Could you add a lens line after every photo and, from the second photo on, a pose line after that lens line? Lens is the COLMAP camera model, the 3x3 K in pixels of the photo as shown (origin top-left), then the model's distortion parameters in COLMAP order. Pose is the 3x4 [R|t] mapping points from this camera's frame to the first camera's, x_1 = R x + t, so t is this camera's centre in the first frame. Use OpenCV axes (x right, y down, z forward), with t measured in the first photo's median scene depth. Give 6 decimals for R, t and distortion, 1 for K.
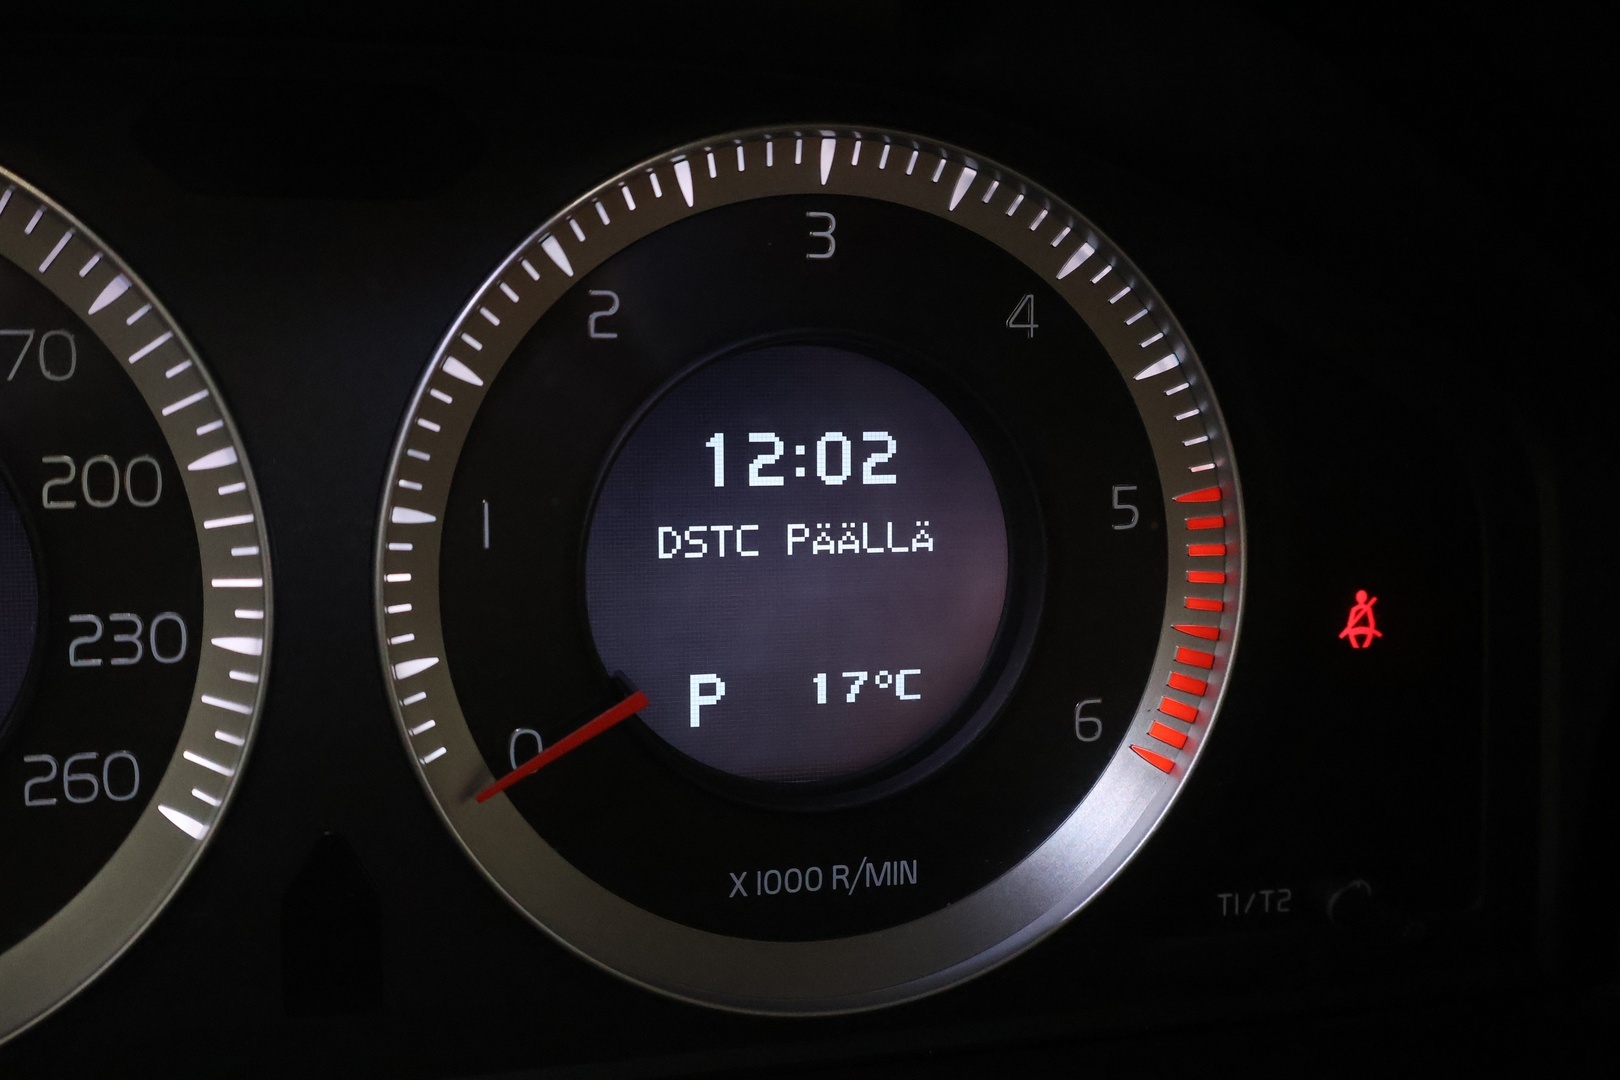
lens RADIAL K [[2028.7, 0, 810.0], [0, 2028.7, 540.0], [0, 0, 1]] dist [0.018872, 0.008410]
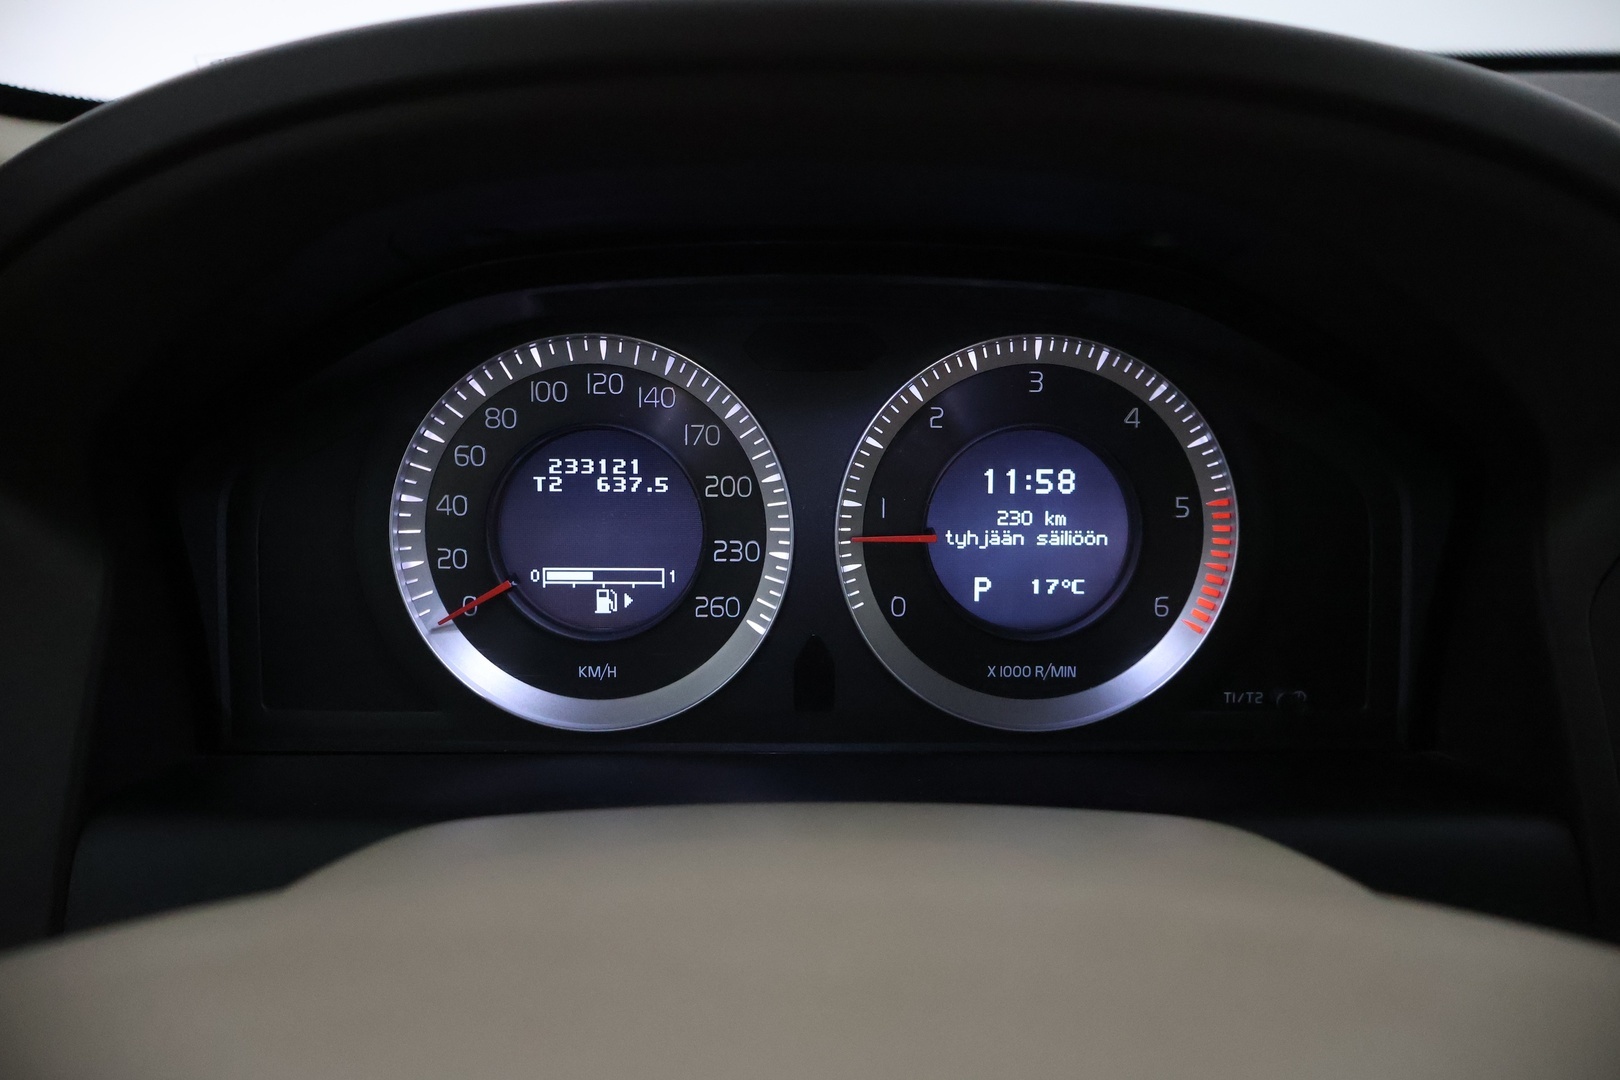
lens RADIAL K [[1356.6, 0, 810.8], [0, 1356.6, 559.8], [0, 0, 1]] dist [0.004636, 0.009649]
pose [[0.963710, 0.036224, -0.264482, 0.175196], [-0.027593, 0.998961, 0.036279, -0.002366], [0.265521, -0.027665, 0.963708, -0.527483]]
